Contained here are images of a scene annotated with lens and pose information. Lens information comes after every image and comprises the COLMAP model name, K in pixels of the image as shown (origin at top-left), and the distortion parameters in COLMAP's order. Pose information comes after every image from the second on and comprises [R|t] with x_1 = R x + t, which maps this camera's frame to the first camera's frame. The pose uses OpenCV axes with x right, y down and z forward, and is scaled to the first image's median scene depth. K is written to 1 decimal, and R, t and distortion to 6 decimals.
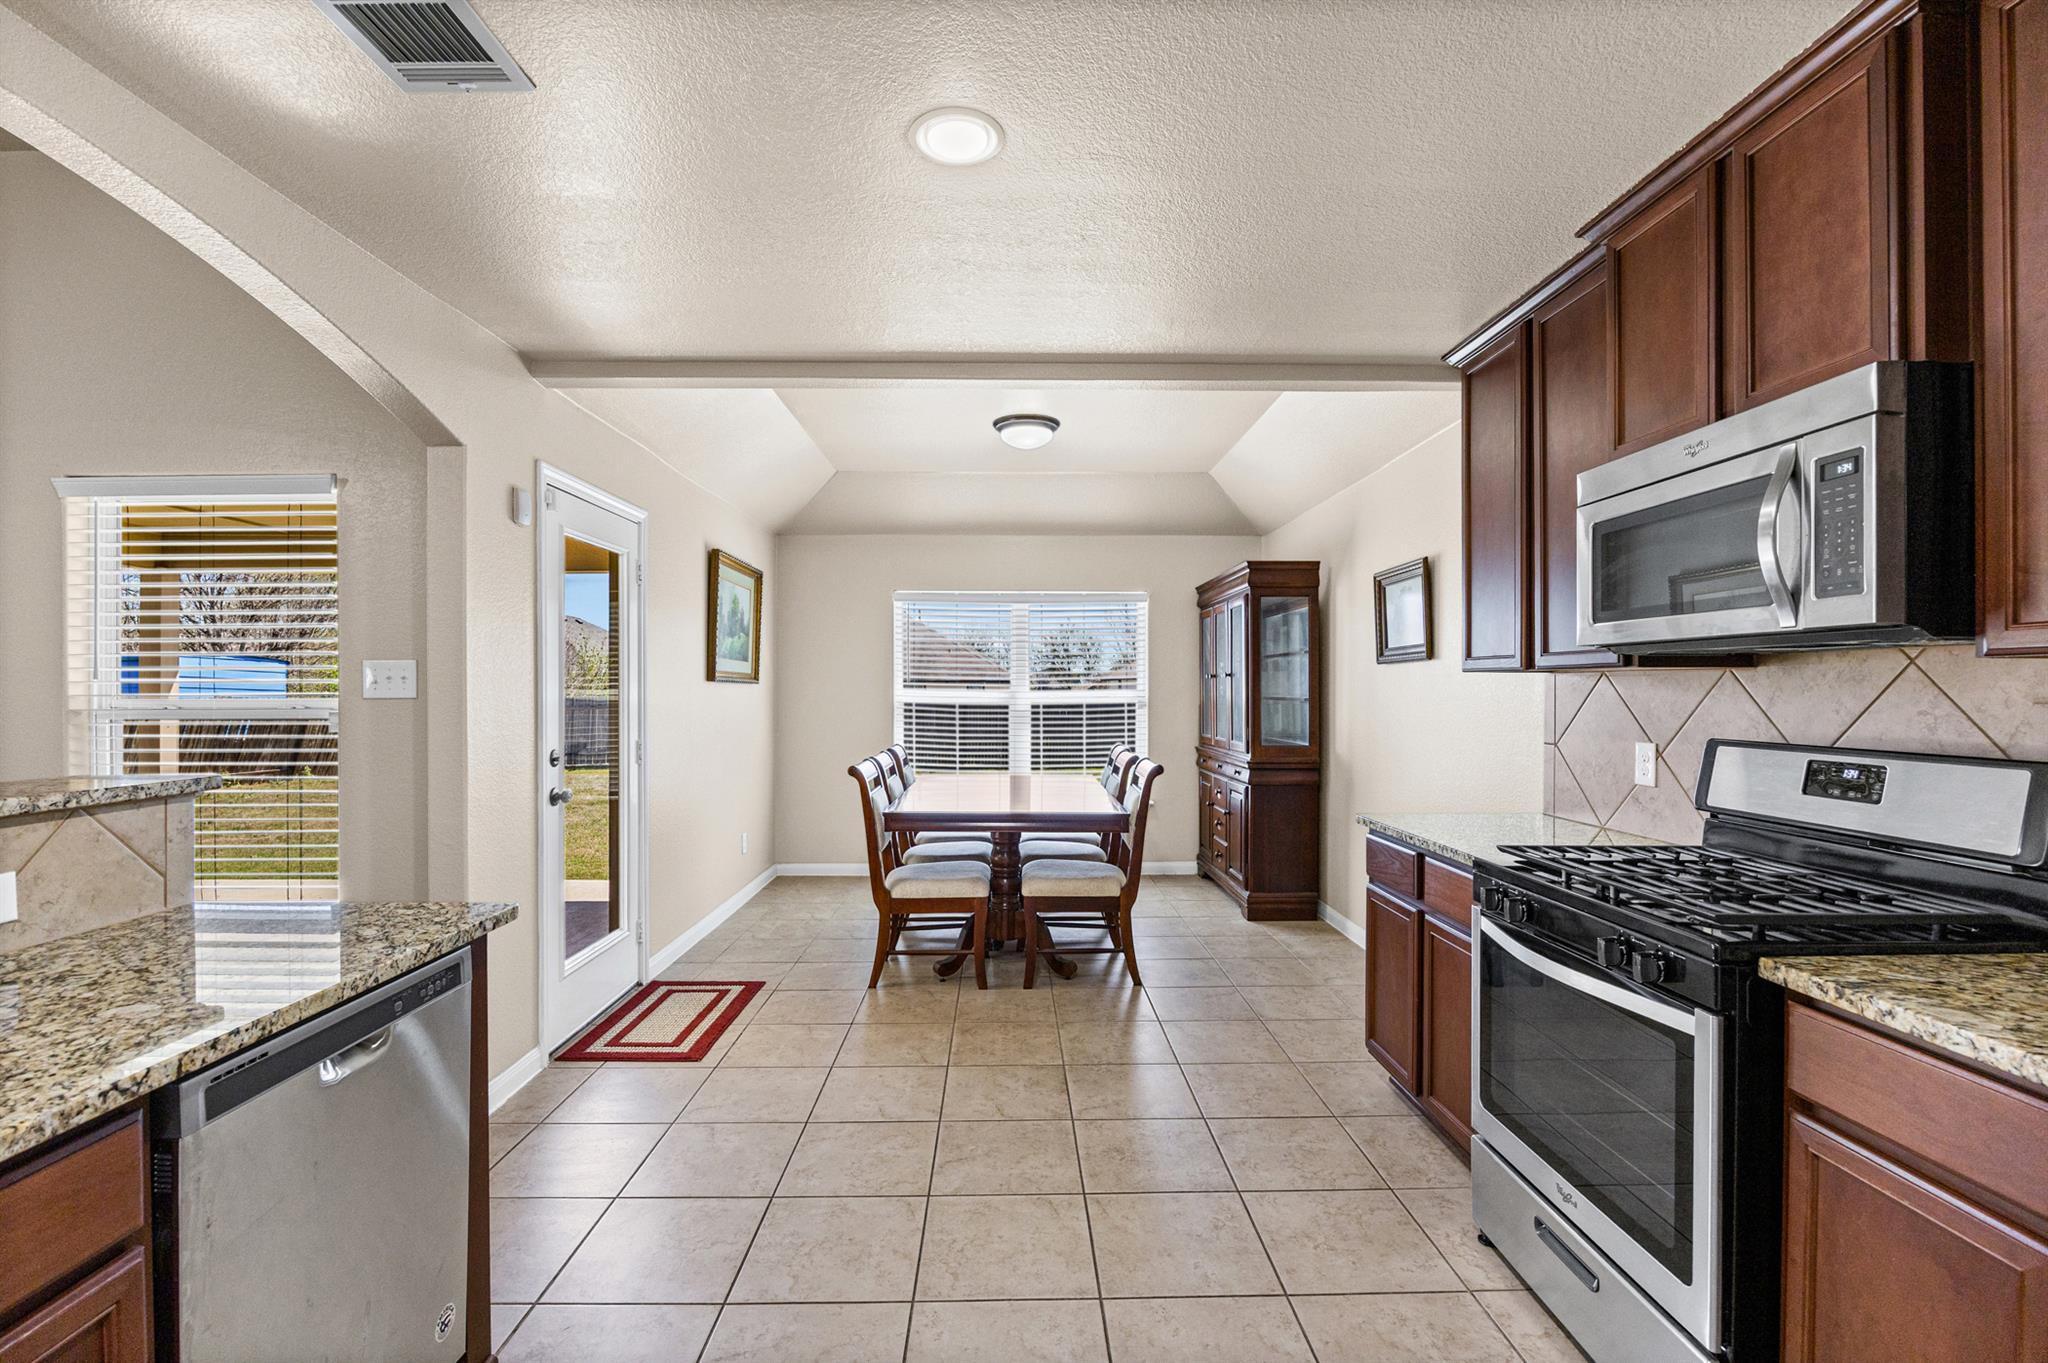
lens RADIAL K [[917.7, 0, 1012.5], [0, 917.7, 685.5], [0, 0, 1]] dist [-0.001926, 0.000170]
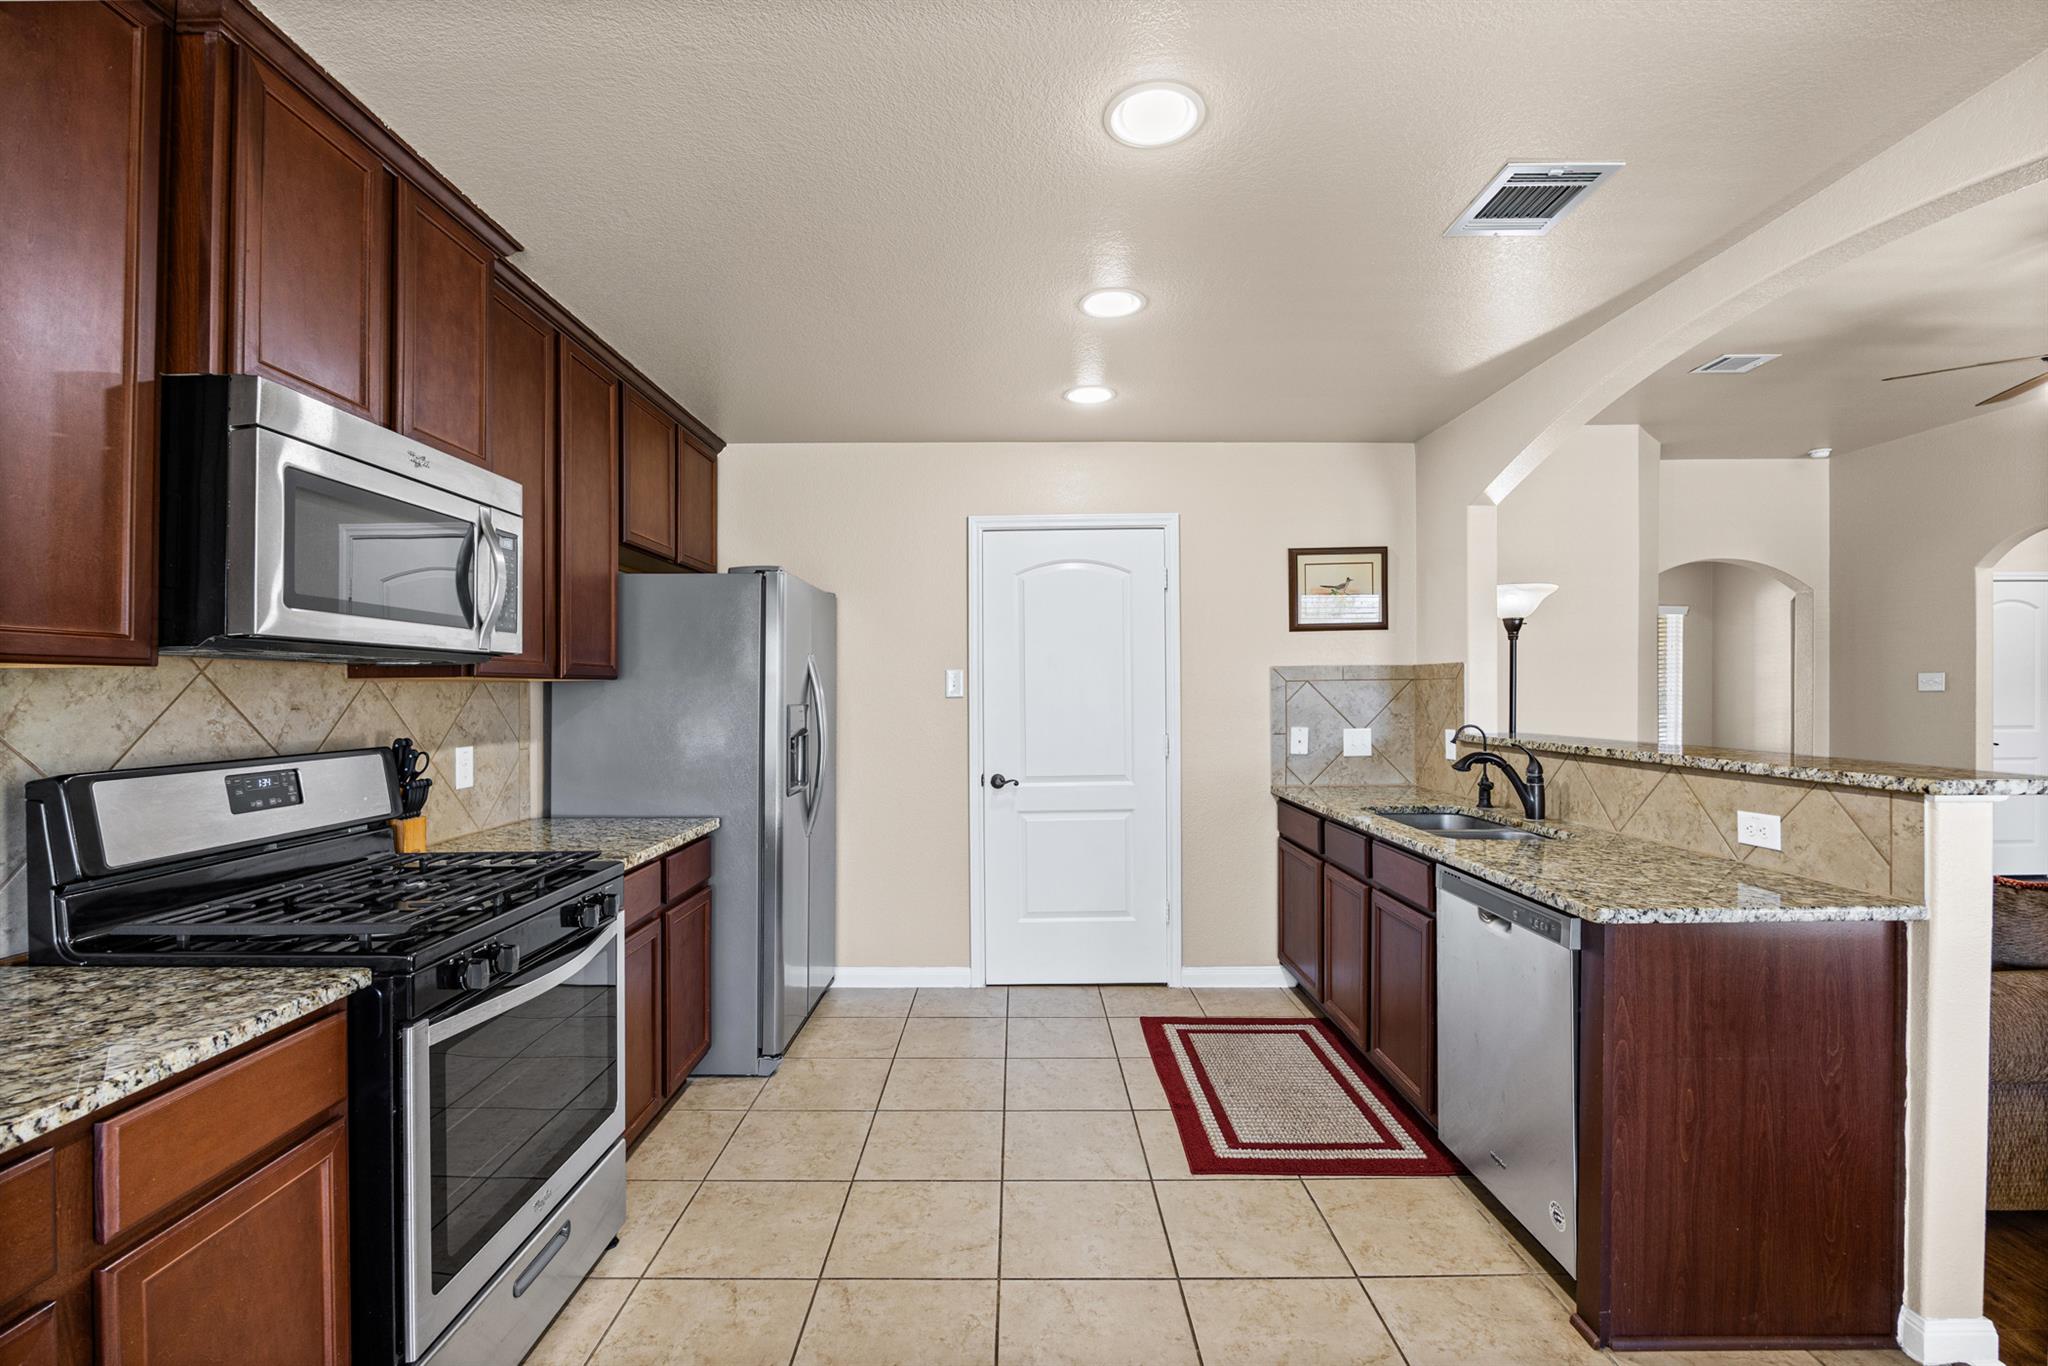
lens RADIAL K [[917.7, 0, 1018.0], [0, 917.7, 692.9], [0, 0, 1]] dist [-0.001926, 0.000170]
pose [[-0.999724, 0.005181, 0.022922, 0.042069], [0.005137, 0.999985, -0.001943, 0.002579], [-0.022932, -0.001825, -0.999735, 1.330099]]
